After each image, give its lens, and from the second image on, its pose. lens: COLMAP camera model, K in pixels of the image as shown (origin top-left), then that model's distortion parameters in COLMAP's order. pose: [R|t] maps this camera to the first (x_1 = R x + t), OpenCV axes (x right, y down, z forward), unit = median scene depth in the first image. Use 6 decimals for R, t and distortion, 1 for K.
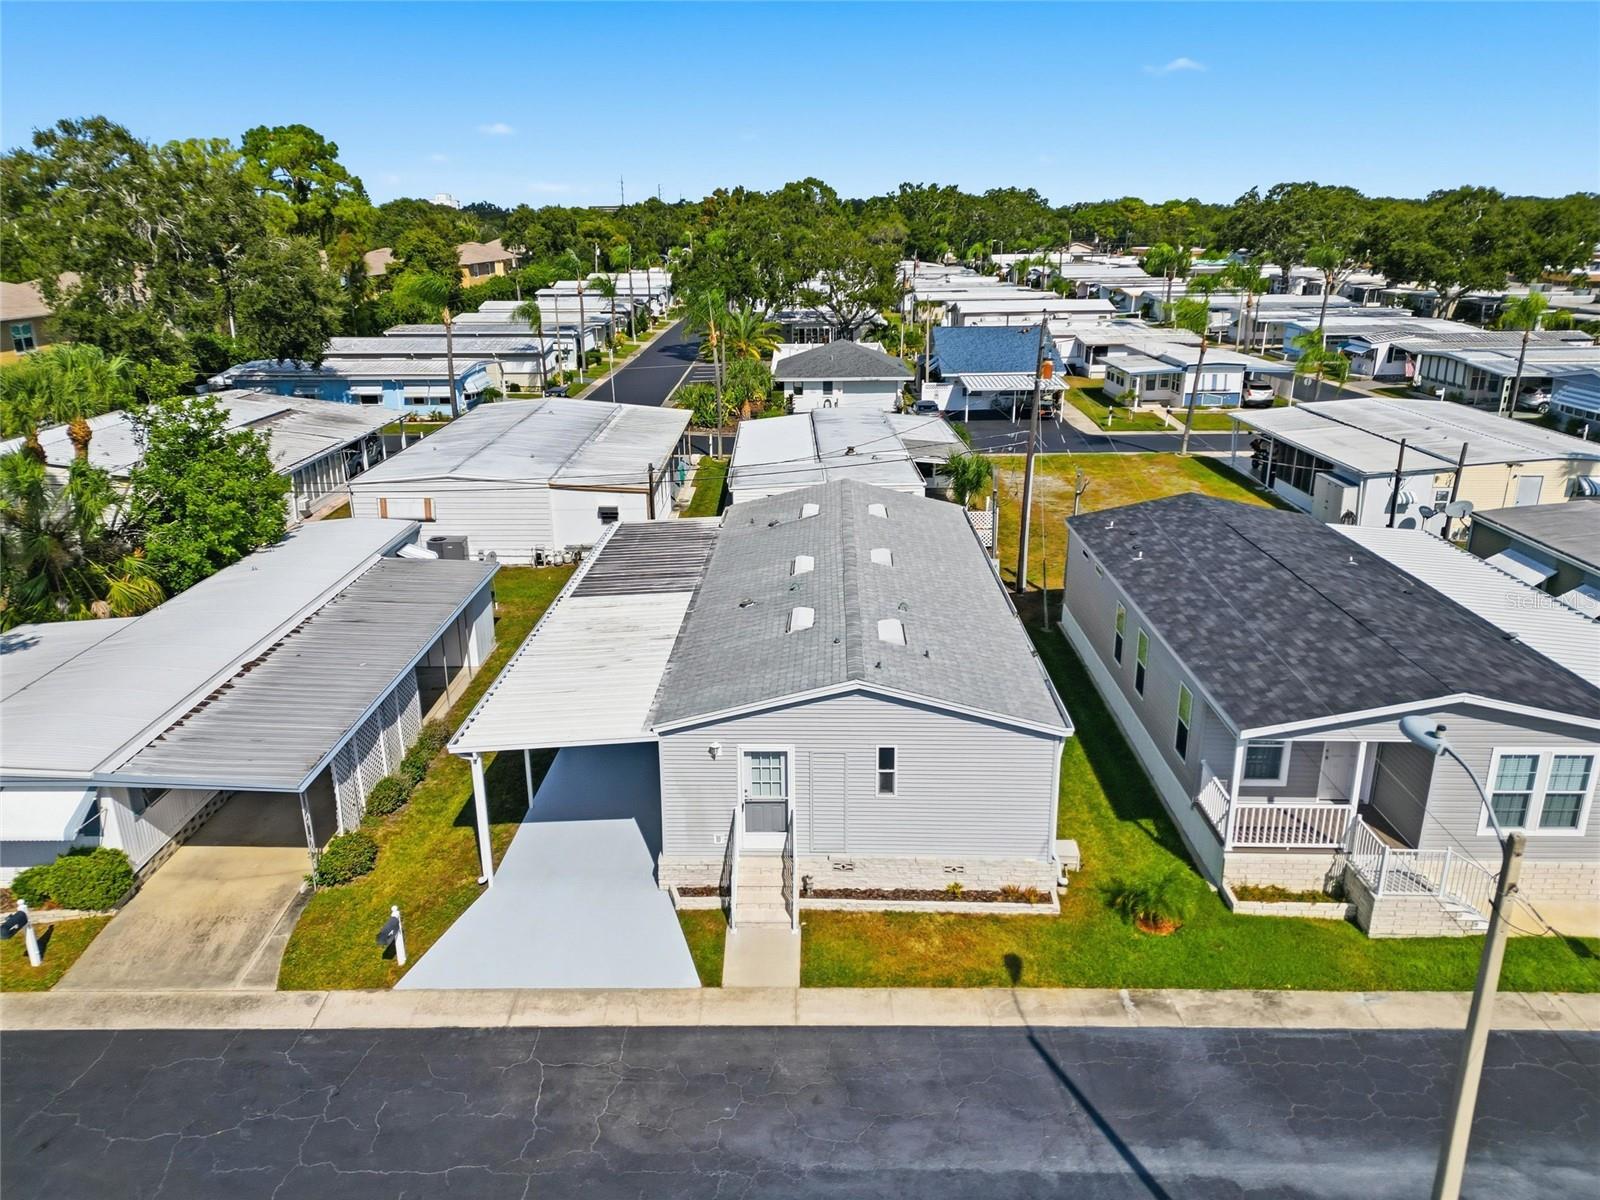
lens RADIAL K [[1131.0, 0, 791.8], [0, 1131.0, 575.8], [0, 0, 1]] dist [0.090888, -0.091020]
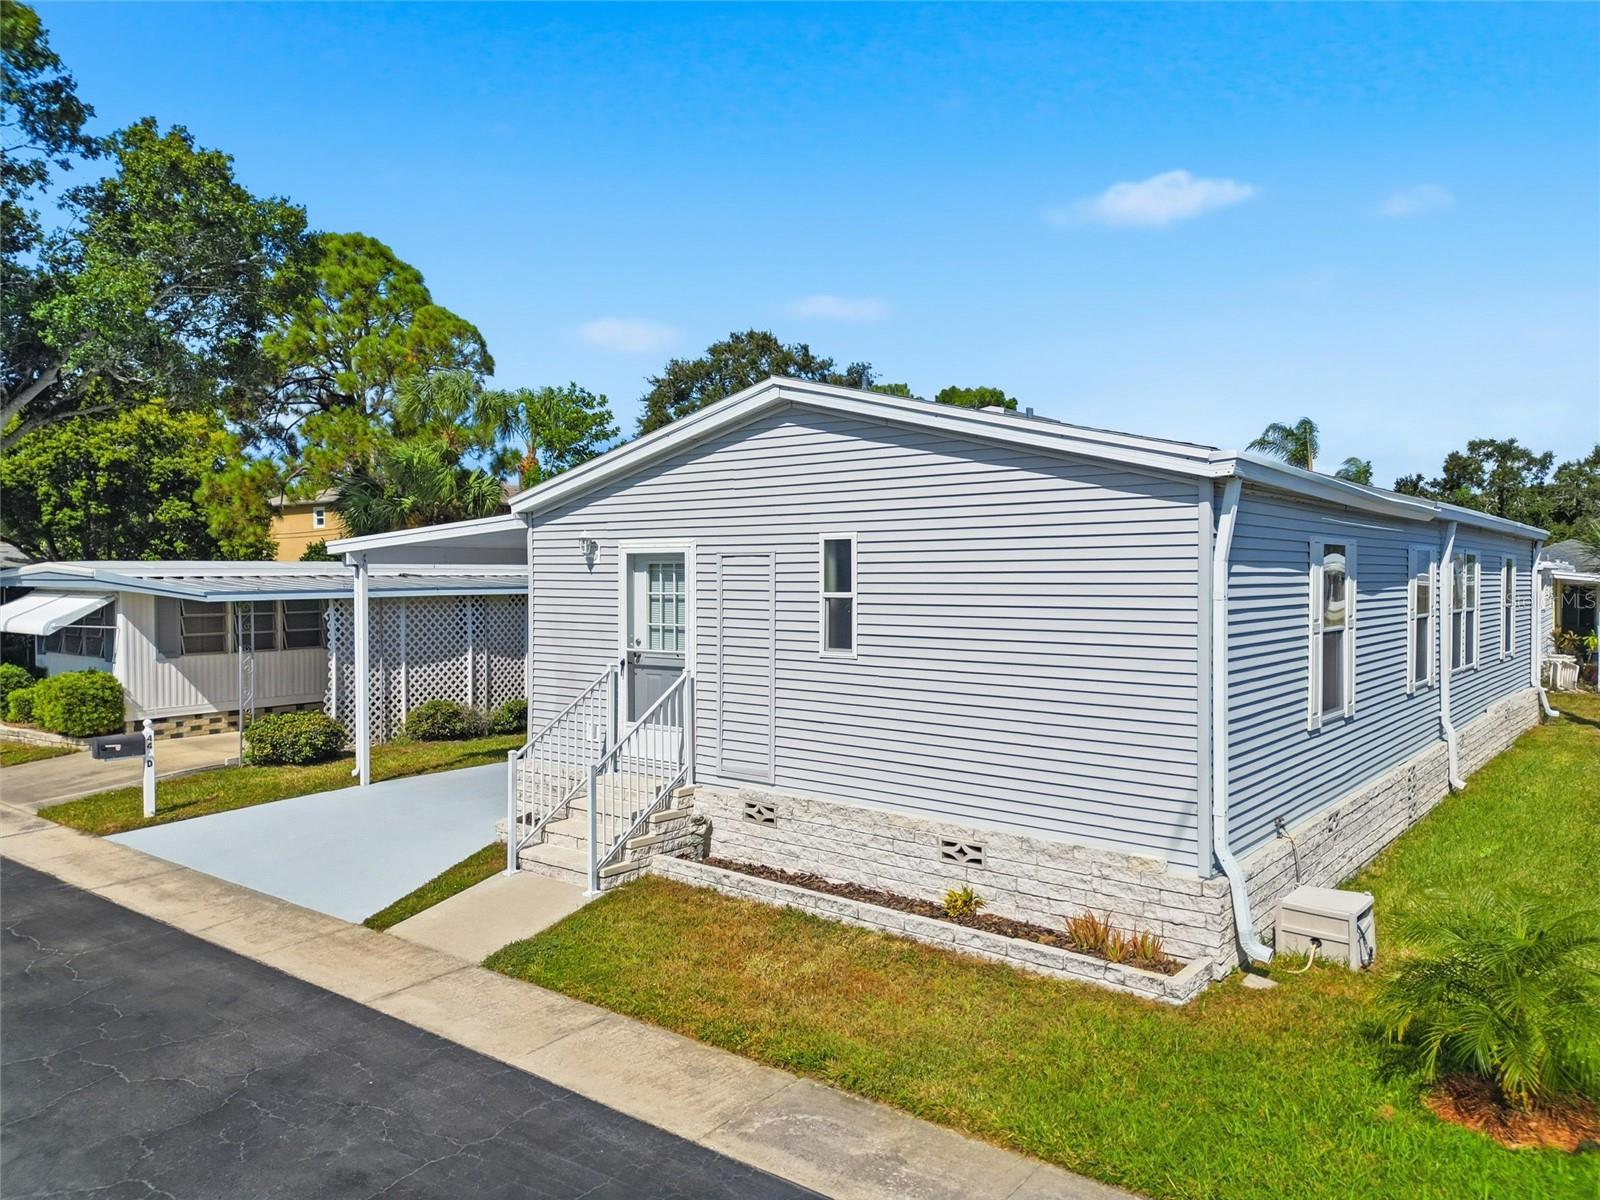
lens RADIAL K [[1111.8, 0, 796.0], [0, 1111.8, 608.8], [0, 0, 1]] dist [0.084493, -0.084674]
pose [[0.797345, 0.028889, -0.602833, 0.339565], [-0.185311, 0.962322, -0.198988, 0.268280], [0.574371, 0.270374, 0.772656, 0.639655]]
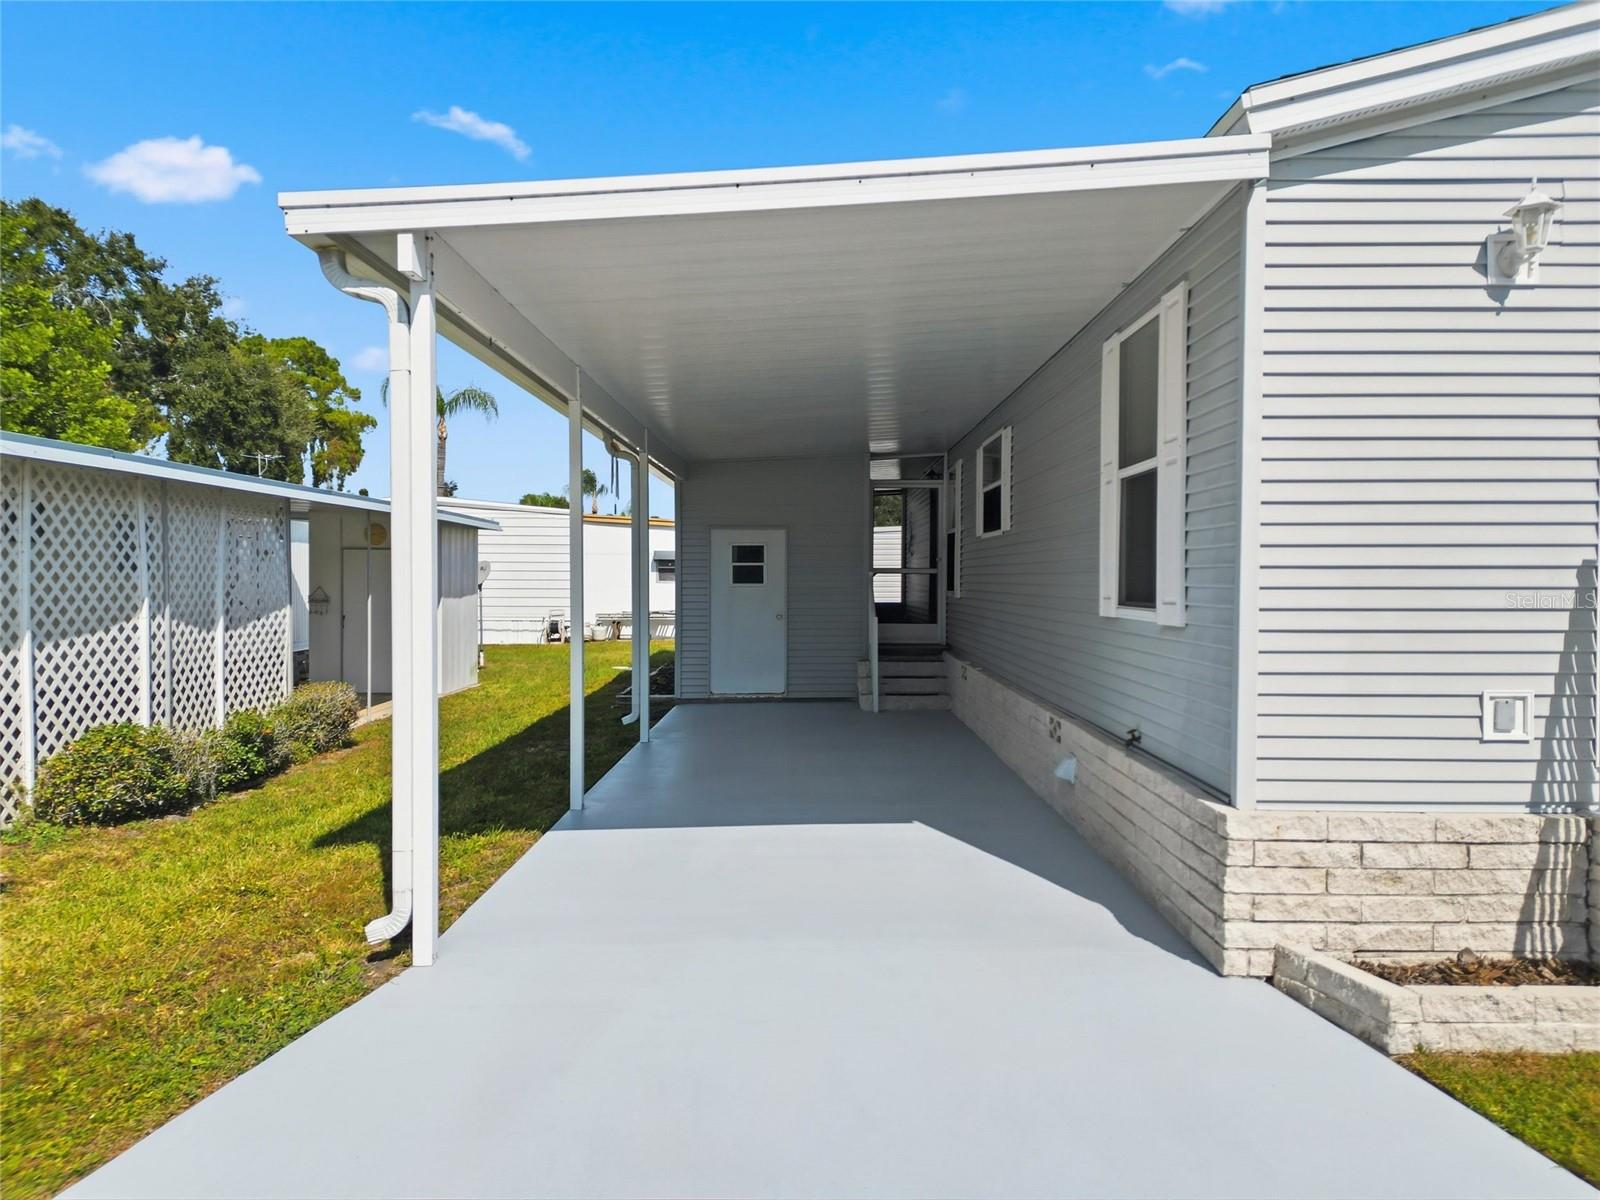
lens RADIAL K [[1111.8, 0, 796.0], [0, 1111.8, 608.8], [0, 0, 1]] dist [0.084493, -0.084674]
pose [[0.999690, 0.013821, 0.020705, -0.206213], [-0.007778, 0.963497, -0.267607, 0.275574], [-0.023648, 0.267363, 0.963306, 0.807874]]
